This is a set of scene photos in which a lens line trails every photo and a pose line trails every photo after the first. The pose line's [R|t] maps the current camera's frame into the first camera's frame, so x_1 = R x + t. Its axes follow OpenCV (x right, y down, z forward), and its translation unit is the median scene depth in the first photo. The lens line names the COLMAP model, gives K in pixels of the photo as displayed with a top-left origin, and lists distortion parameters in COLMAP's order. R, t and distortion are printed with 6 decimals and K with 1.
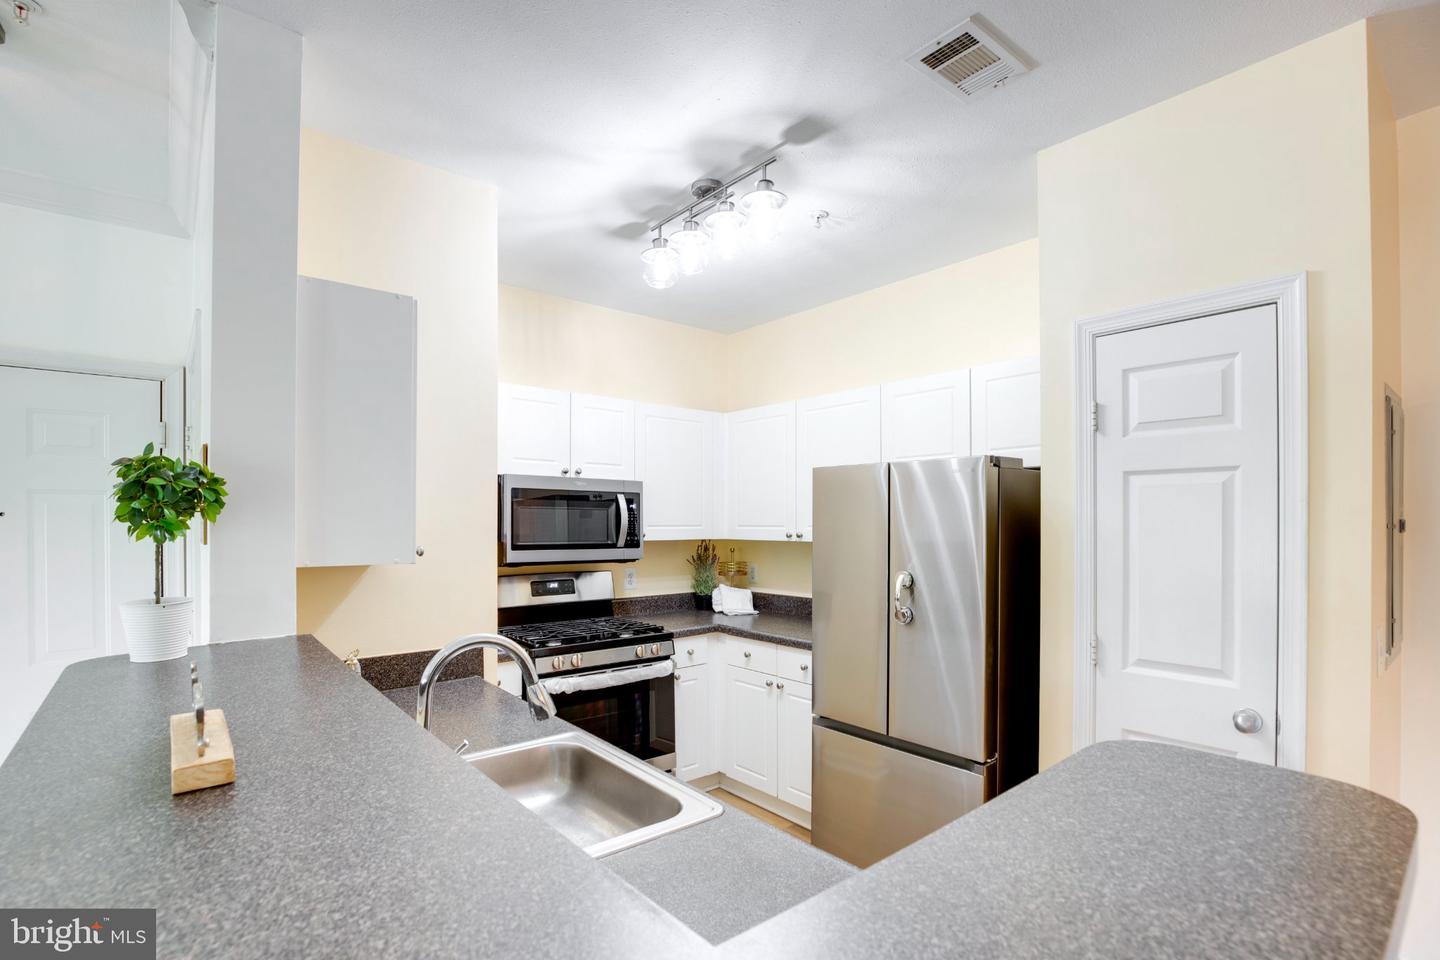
lens RADIAL K [[678.7, 0, 707.8], [0, 678.7, 507.6], [0, 0, 1]] dist [-0.017886, 0.001081]
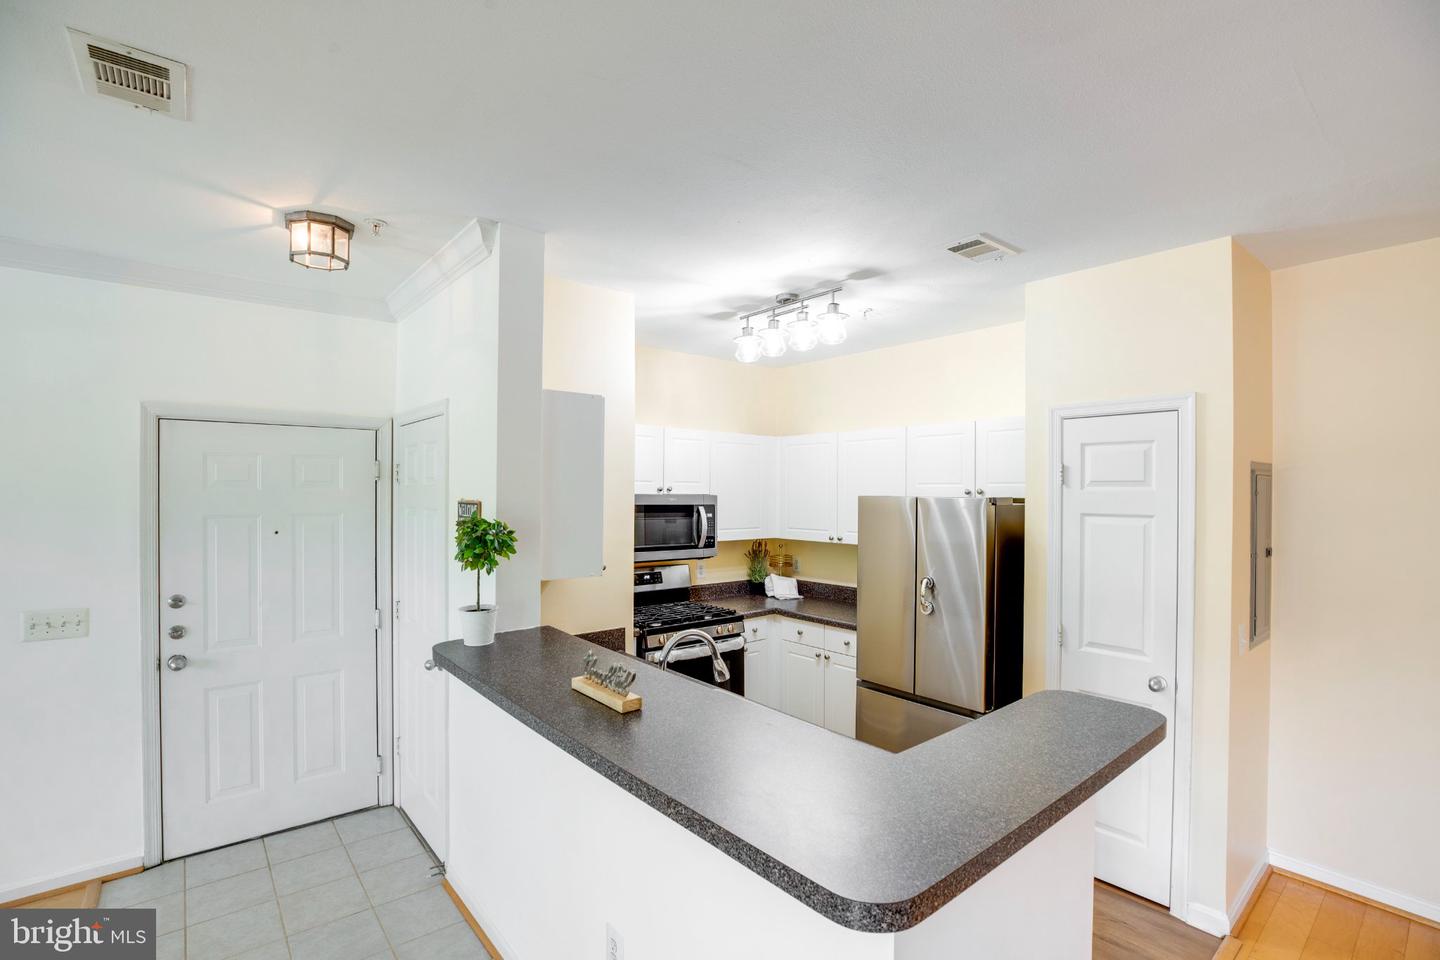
lens RADIAL K [[660.1, 0, 720.0], [0, 660.1, 480.0], [0, 0, 1]] dist [-0.019843, 0.001404]
pose [[0.999946, 0.006713, 0.007924, -0.122329], [-0.006729, 0.999976, 0.001904, -0.085219], [-0.007912, -0.001957, 0.999967, -0.288096]]
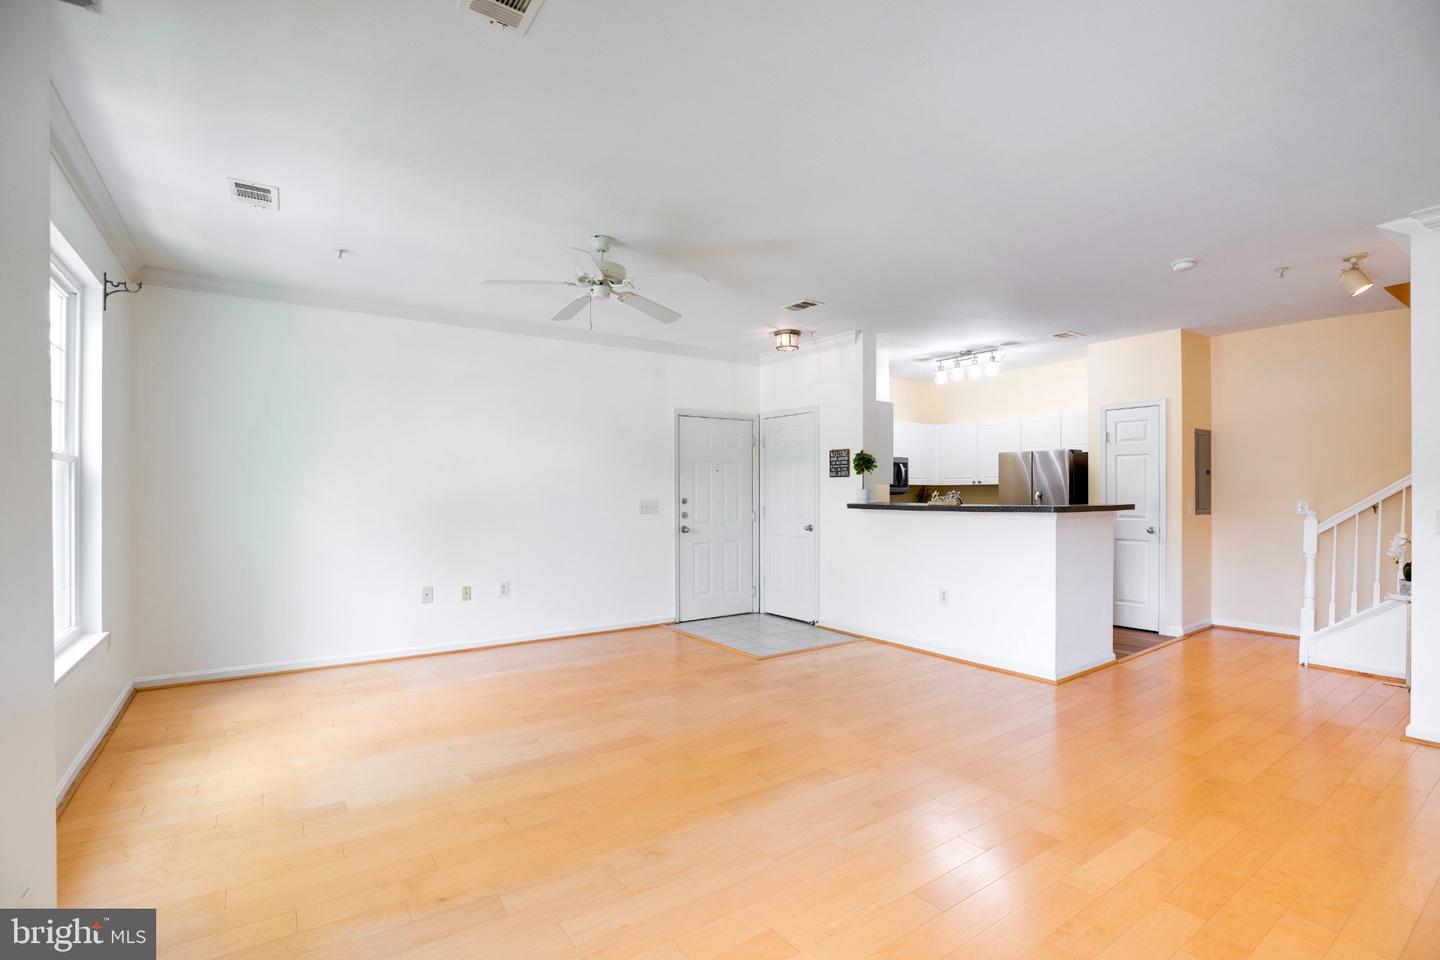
lens RADIAL K [[655.9, 0, 746.0], [0, 655.9, 479.6], [0, 0, 1]] dist [-0.001048, 0.000120]
pose [[0.998979, -0.001257, -0.045165, -0.648084], [0.001305, 0.999999, 0.001033, 0.036985], [0.045164, -0.001091, 0.998979, -1.435706]]
